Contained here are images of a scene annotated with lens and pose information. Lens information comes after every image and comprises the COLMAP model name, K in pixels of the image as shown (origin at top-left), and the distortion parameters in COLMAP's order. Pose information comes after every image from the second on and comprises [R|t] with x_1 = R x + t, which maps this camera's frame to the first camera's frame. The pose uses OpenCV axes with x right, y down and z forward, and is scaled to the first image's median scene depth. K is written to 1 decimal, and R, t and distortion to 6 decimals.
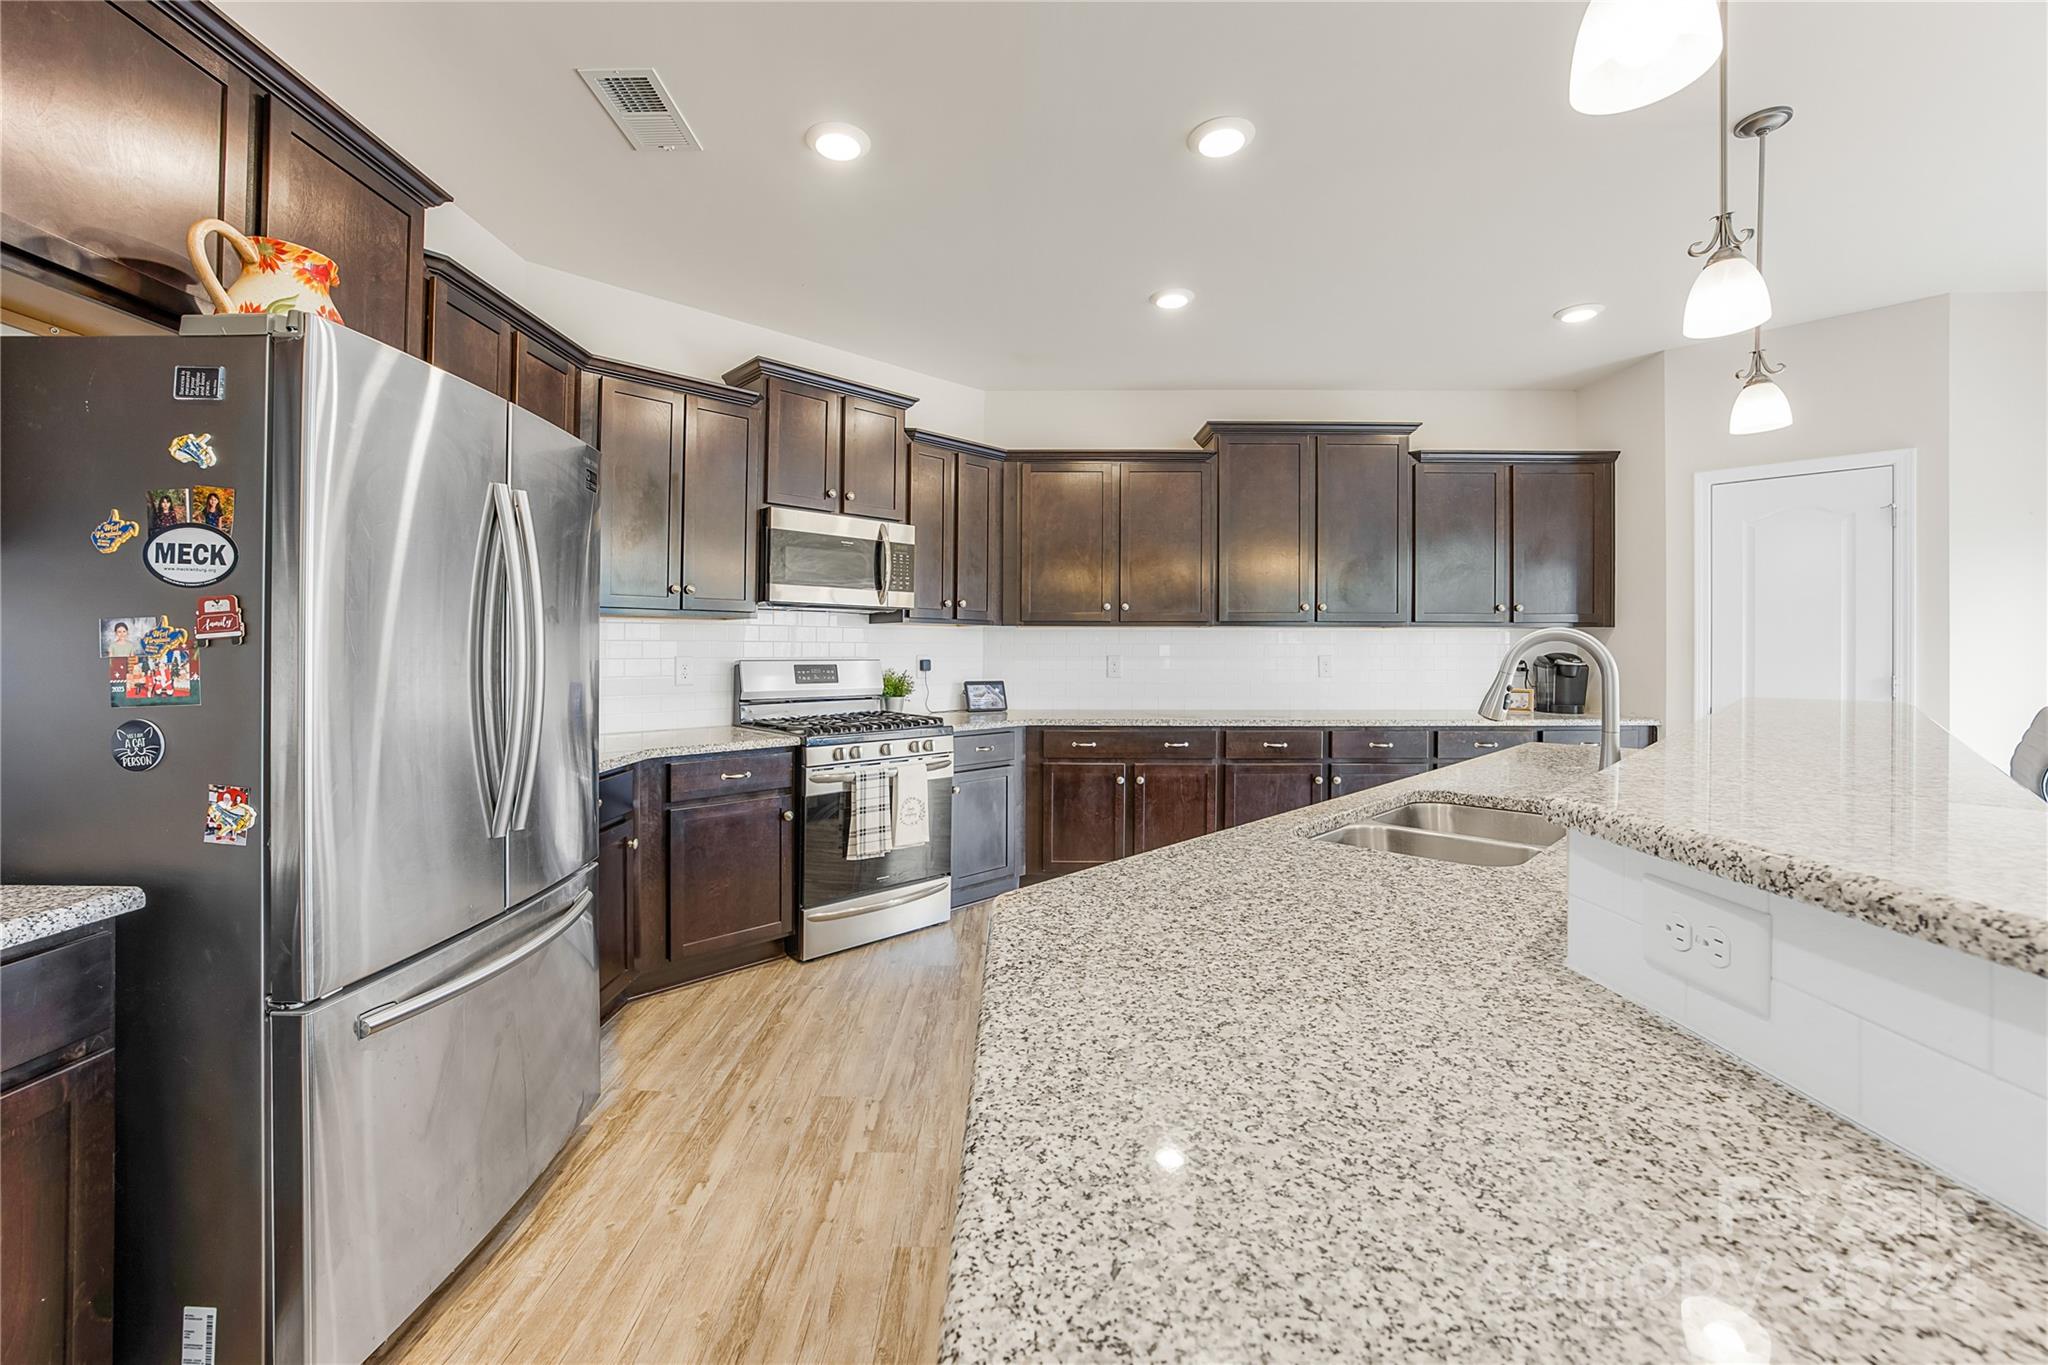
lens RADIAL K [[817.1, 0, 986.7], [0, 817.1, 648.5], [0, 0, 1]] dist [-0.041931, 0.012577]
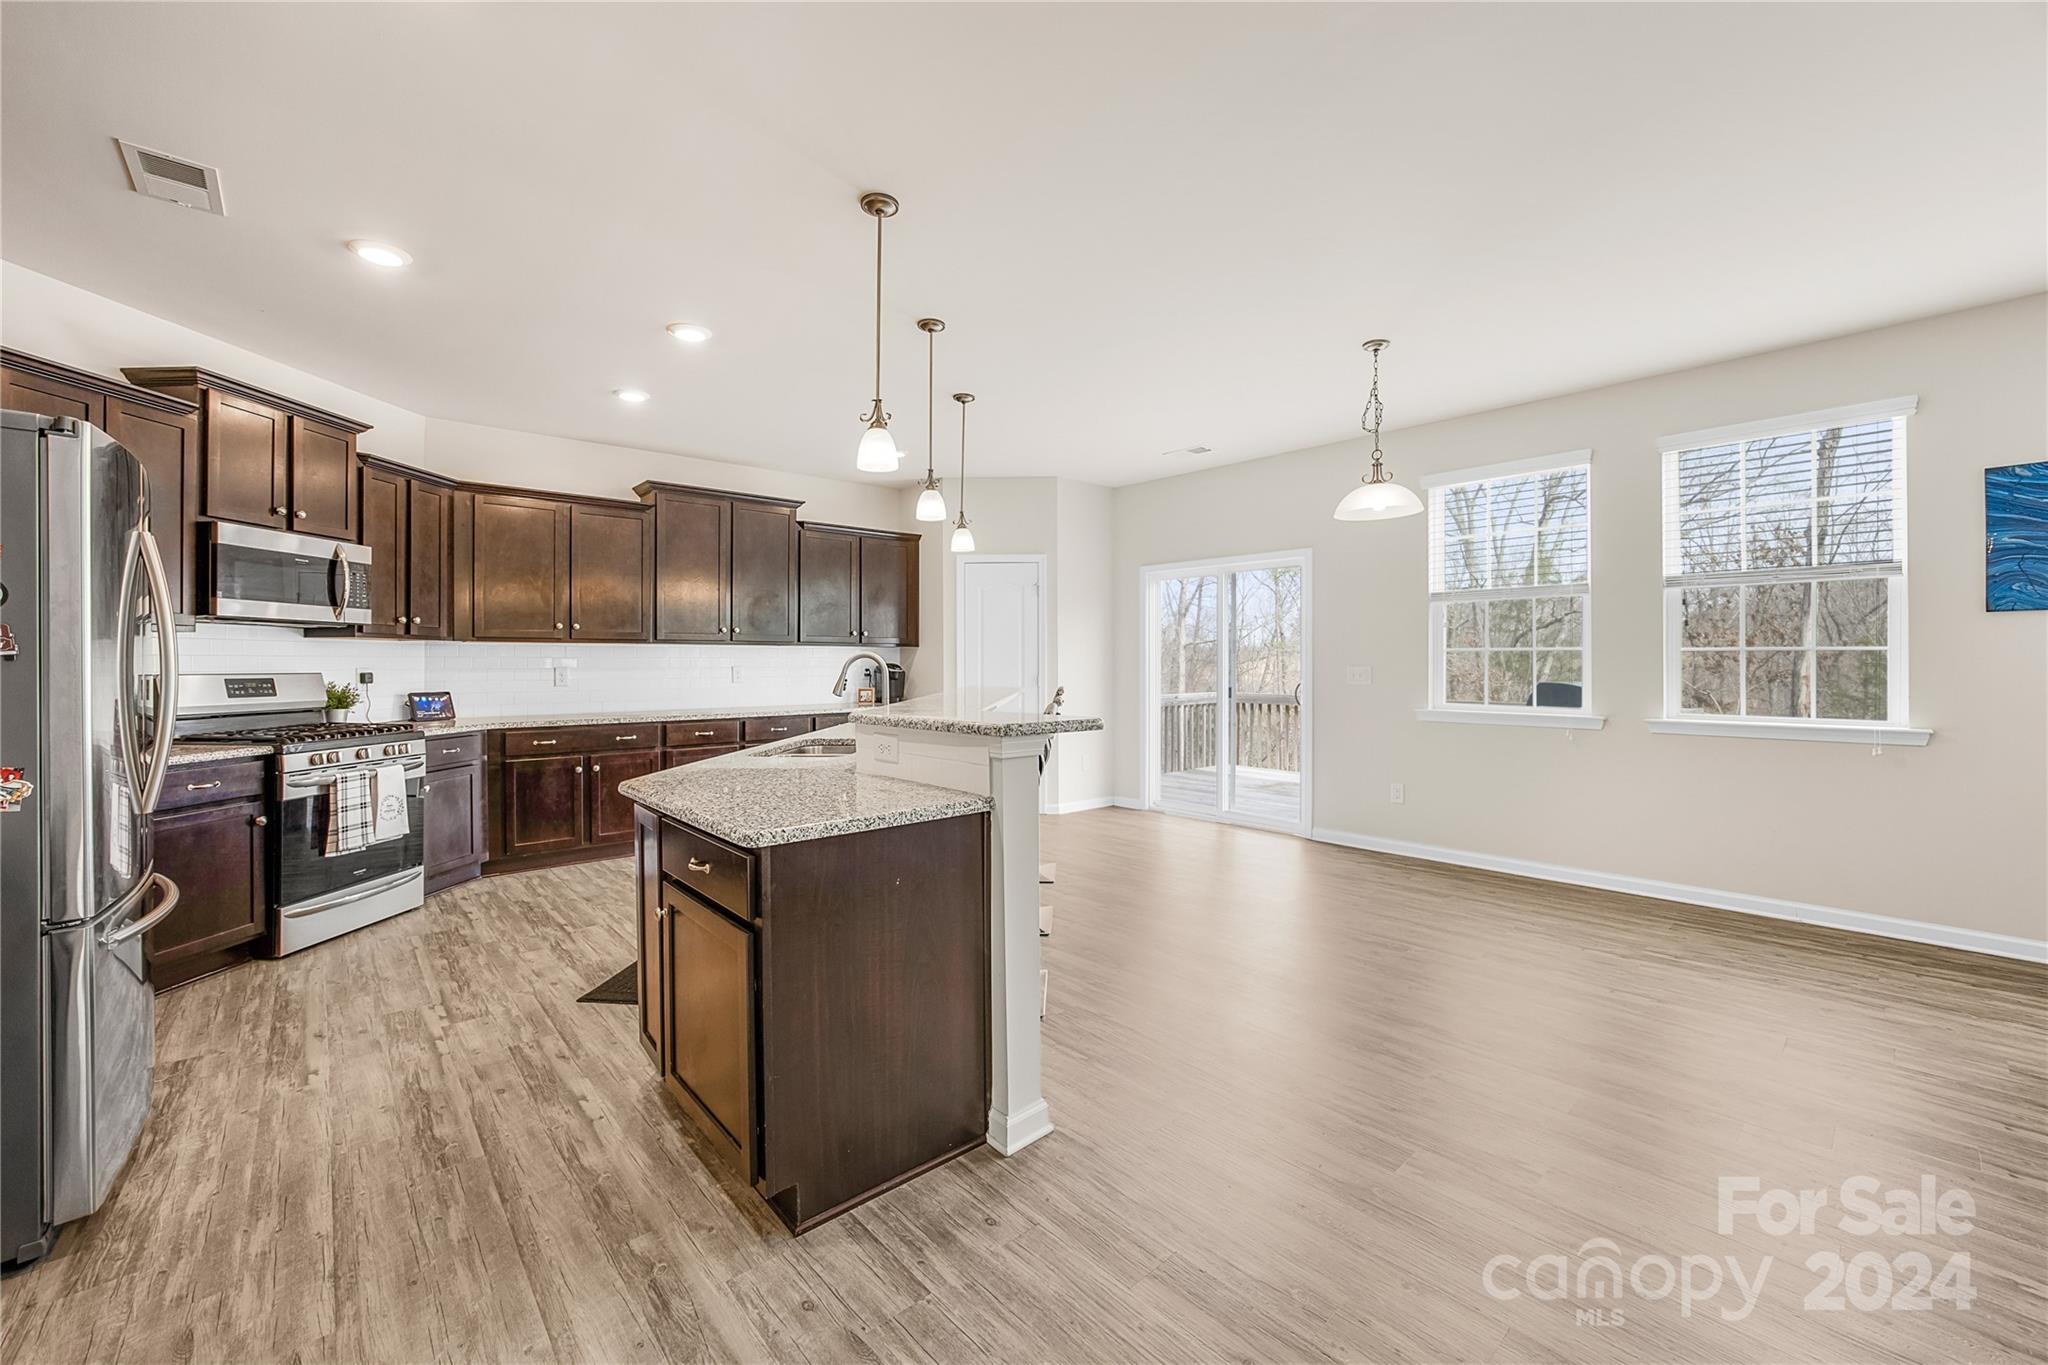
lens RADIAL K [[823.8, 0, 1028.5], [0, 823.8, 671.4], [0, 0, 1]] dist [-0.039945, 0.013204]
pose [[0.722904, -0.011046, 0.690860, -0.223738], [0.001937, 0.999901, 0.013960, -0.000823], [-0.690946, -0.008754, 0.722854, -0.405010]]
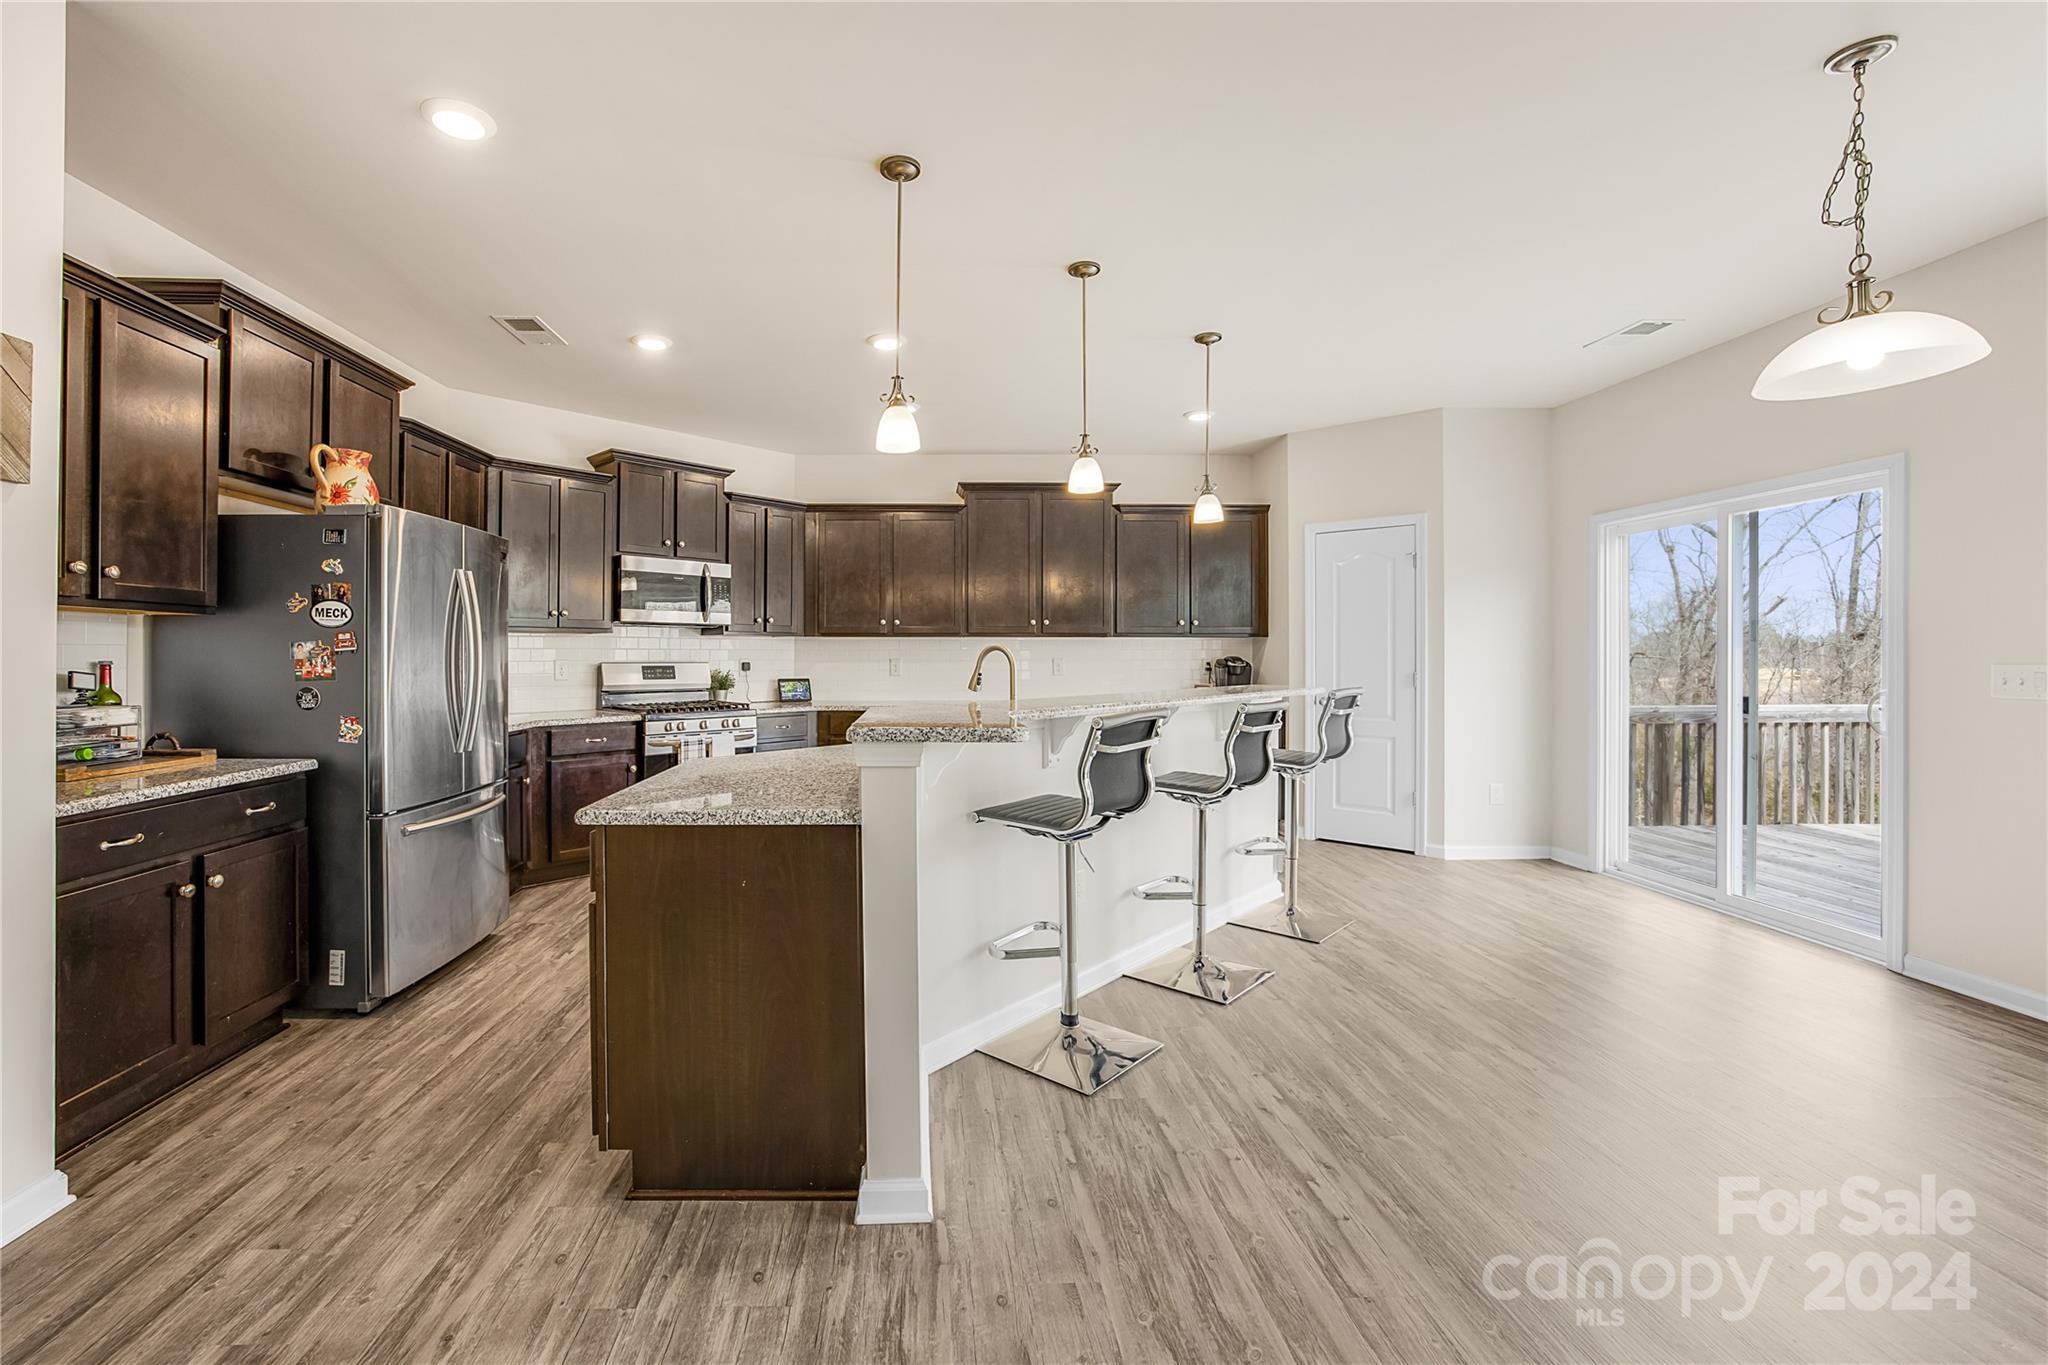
lens RADIAL K [[853.2, 0, 917.4], [0, 853.2, 661.0], [0, 0, 1]] dist [-0.037103, 0.011841]
pose [[0.999388, -0.002029, 0.034910, 0.198250], [0.001706, 0.999955, 0.009293, -0.000955], [-0.034927, -0.009228, 0.999347, -0.501005]]
